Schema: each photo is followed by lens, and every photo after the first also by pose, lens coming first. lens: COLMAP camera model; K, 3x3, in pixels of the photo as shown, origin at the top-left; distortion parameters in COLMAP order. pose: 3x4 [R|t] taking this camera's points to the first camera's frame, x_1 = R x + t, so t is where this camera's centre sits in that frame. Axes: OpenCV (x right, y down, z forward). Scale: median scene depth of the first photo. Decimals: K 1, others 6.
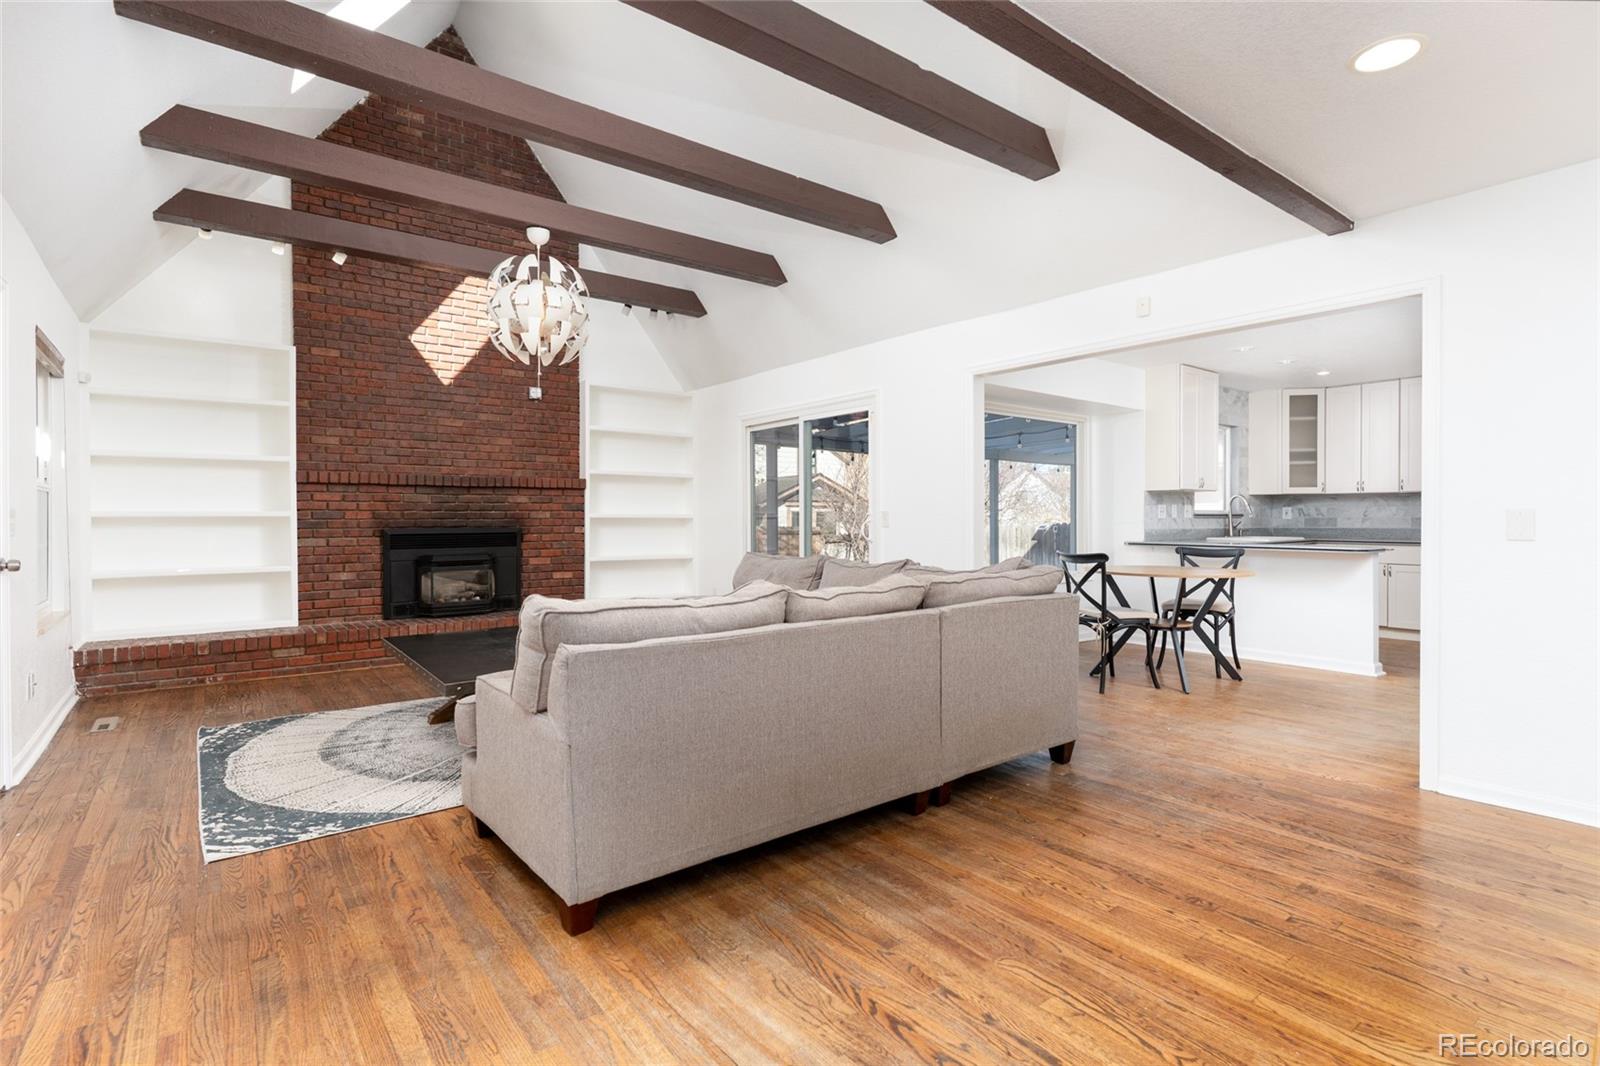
lens RADIAL K [[759.1, 0, 792.0], [0, 759.1, 526.0], [0, 0, 1]] dist [0.005176, -0.000453]
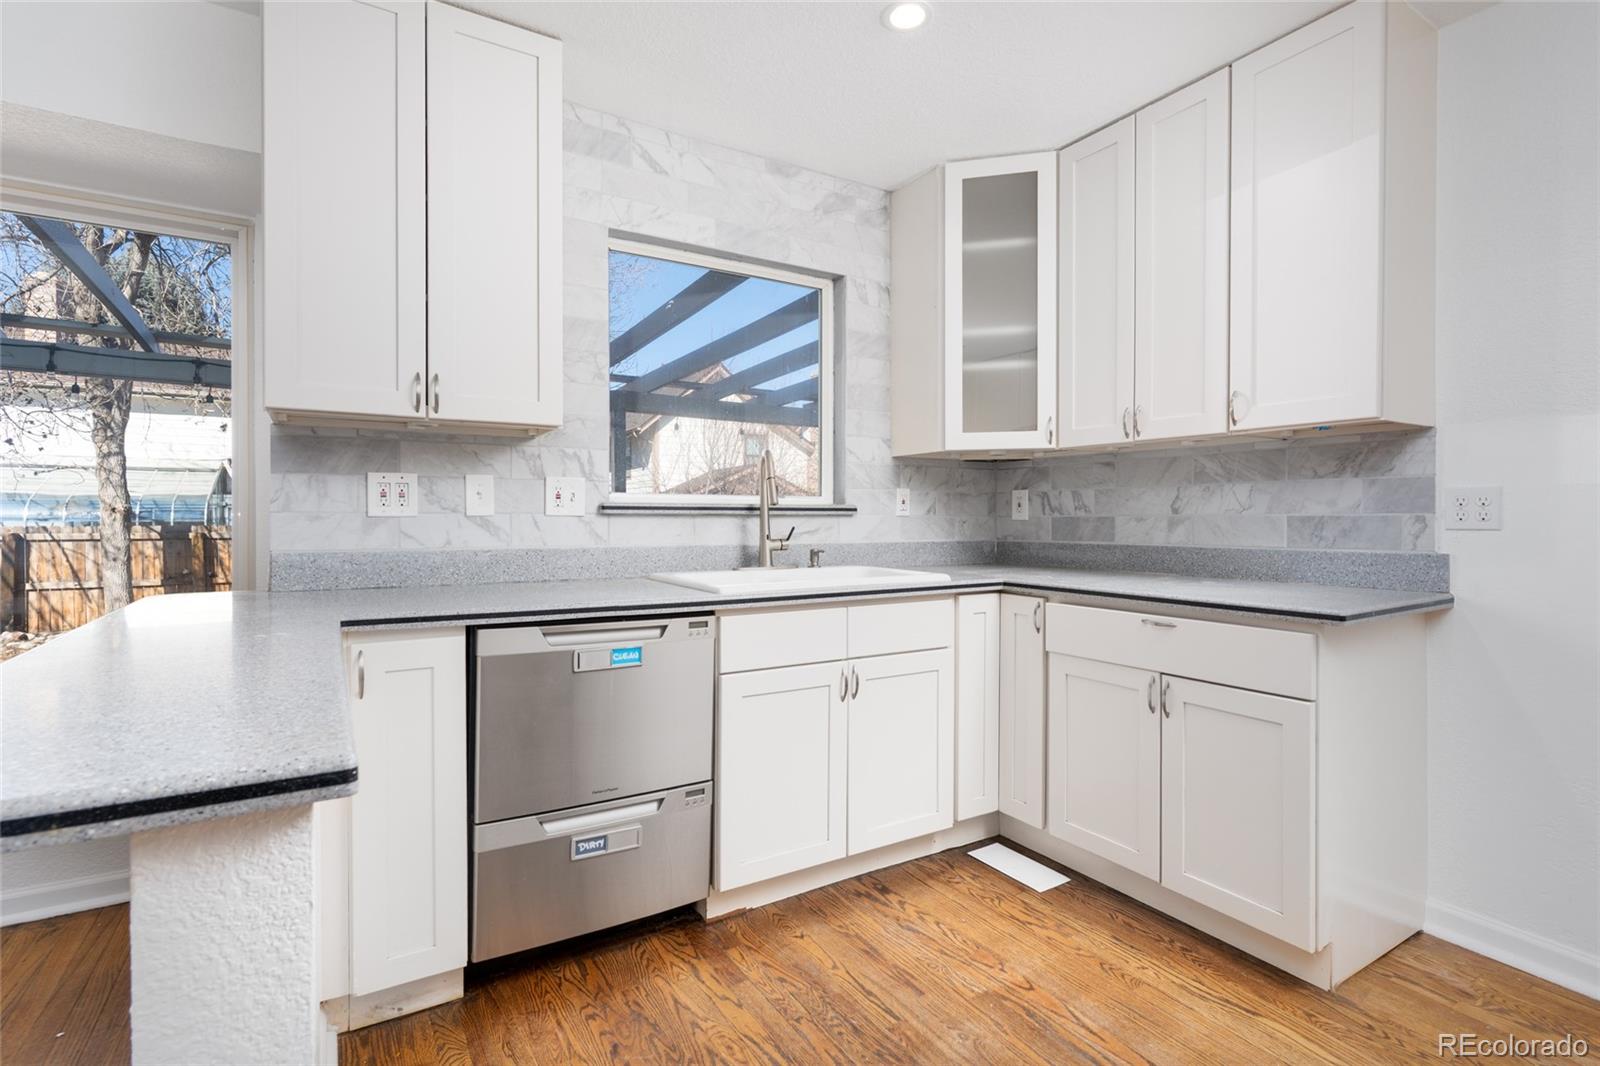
lens RADIAL K [[759.1, 0, 805.7], [0, 759.1, 524.3], [0, 0, 1]] dist [0.005176, -0.000453]
pose [[0.994614, 0.002390, -0.103621, 0.626766], [-0.002628, 0.999994, -0.002161, -0.006255], [0.103616, 0.002422, 0.994614, 0.641815]]
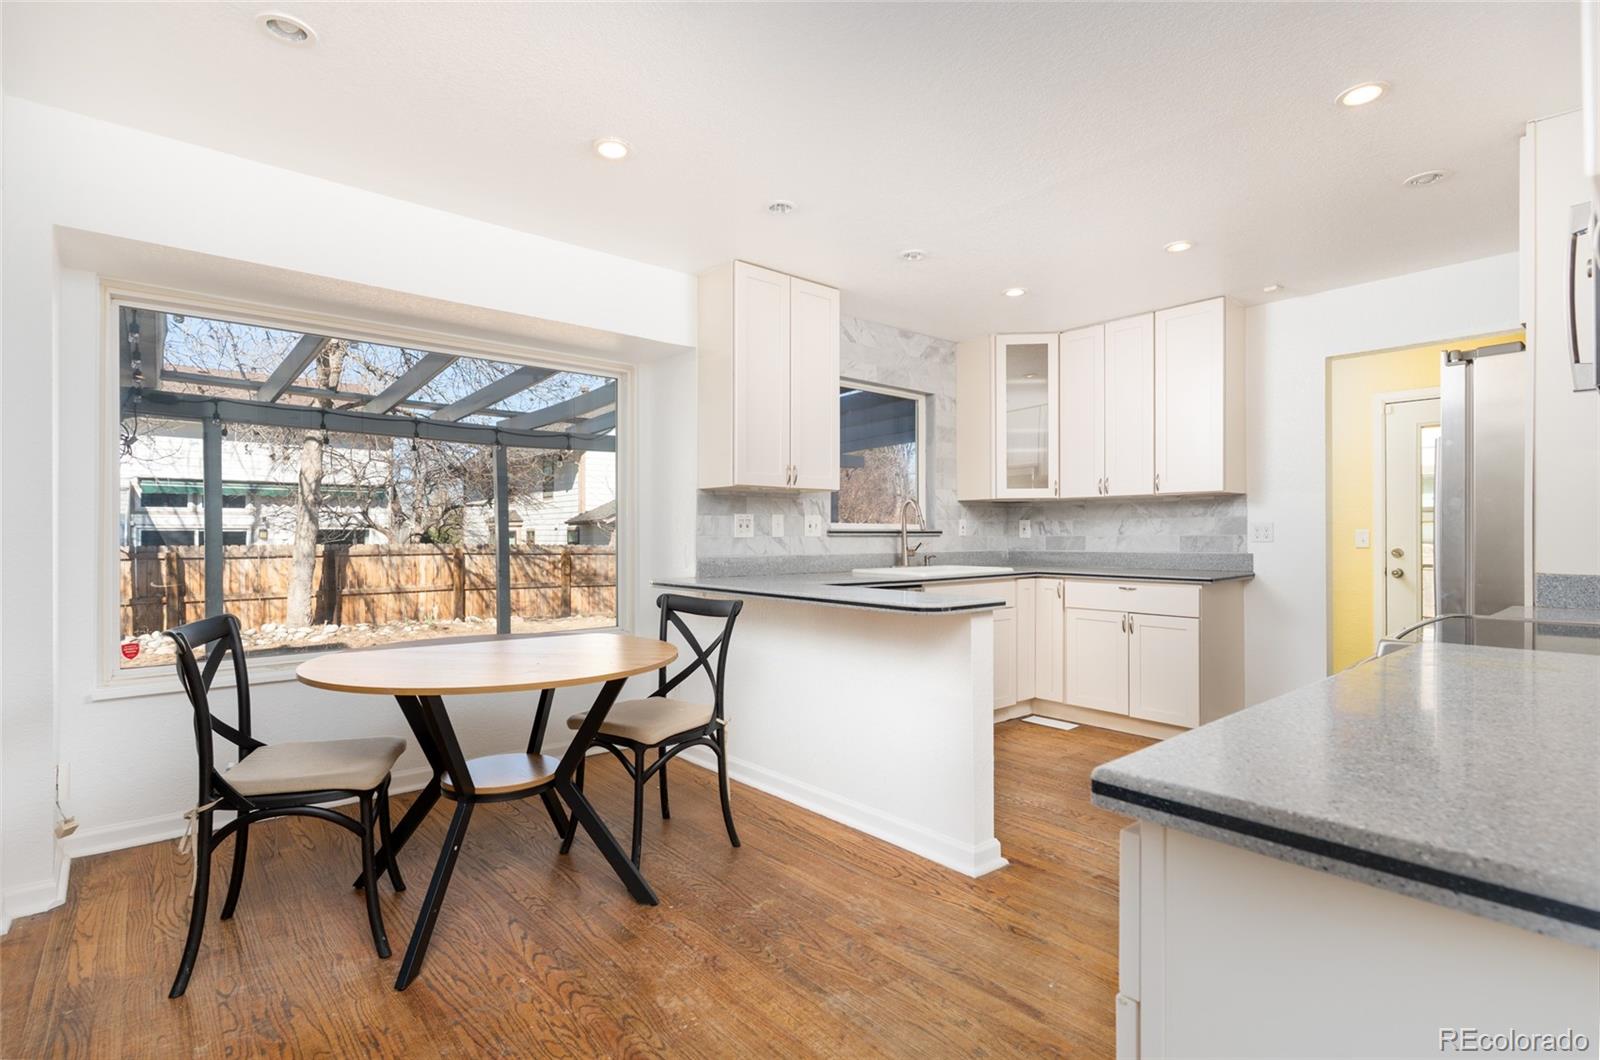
lens RADIAL K [[759.1, 0, 803.0], [0, 759.1, 536.9], [0, 0, 1]] dist [0.005176, -0.000453]
pose [[0.998234, -0.001252, 0.059384, 0.452244], [0.001698, 0.999971, -0.007463, -0.005883], [-0.059372, 0.007551, 0.998207, 0.380444]]
